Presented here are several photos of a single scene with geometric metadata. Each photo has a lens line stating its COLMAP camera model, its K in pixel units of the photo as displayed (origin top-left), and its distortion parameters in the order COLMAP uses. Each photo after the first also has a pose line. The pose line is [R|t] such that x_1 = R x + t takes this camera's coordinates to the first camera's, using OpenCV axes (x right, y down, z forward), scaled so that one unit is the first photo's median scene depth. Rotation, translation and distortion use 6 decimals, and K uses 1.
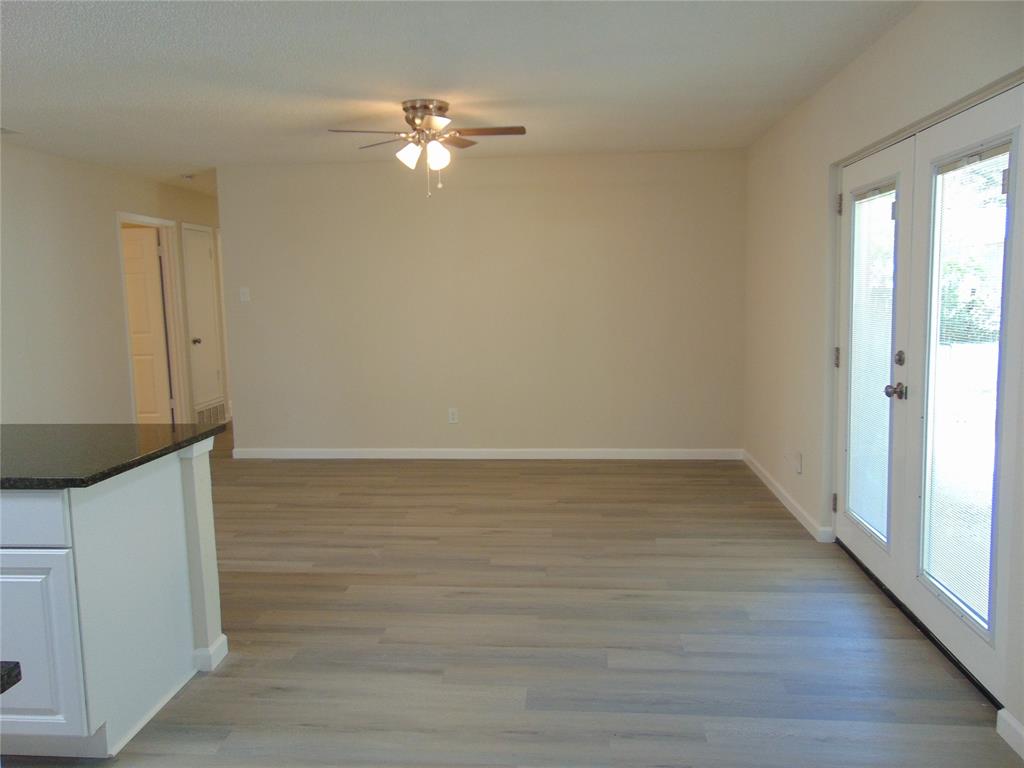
lens RADIAL K [[757.6, 0, 509.0], [0, 757.6, 367.3], [0, 0, 1]] dist [-0.001224, 0.069392]
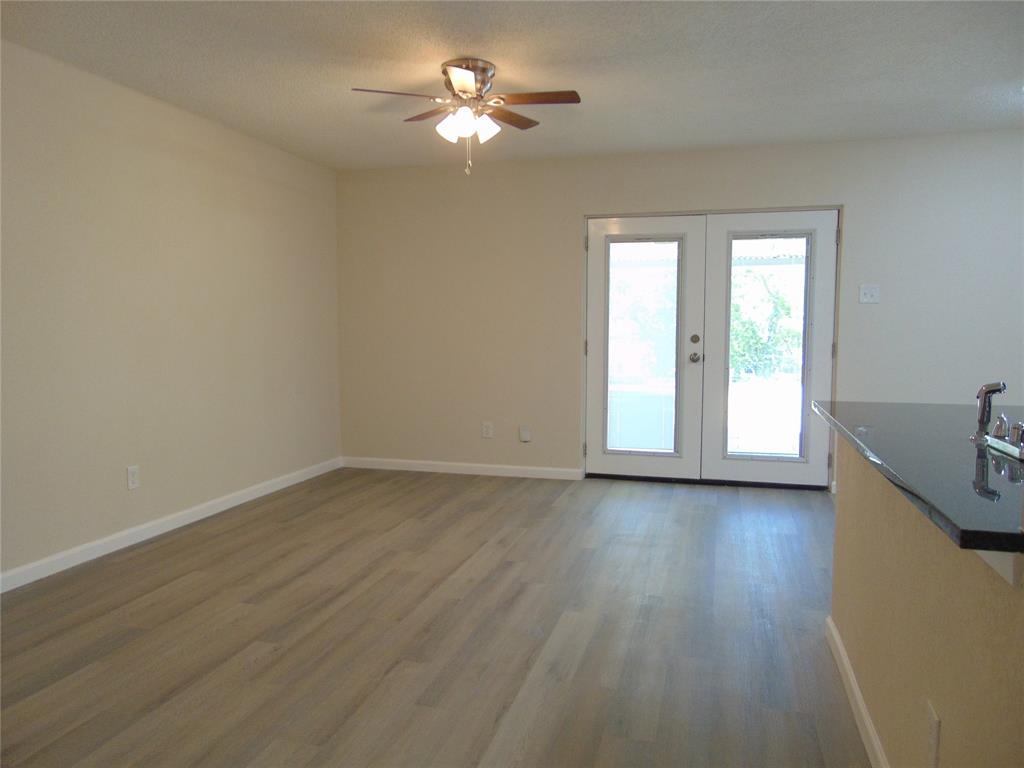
lens RADIAL K [[769.3, 0, 512.0], [0, 769.3, 384.0], [0, 0, 1]] dist [-0.034251, 0.071895]
pose [[0.169322, -0.053756, 0.984094, -0.975037], [0.094686, 0.994780, 0.038049, -0.012832], [-0.981002, 0.086737, 0.173528, 0.839103]]
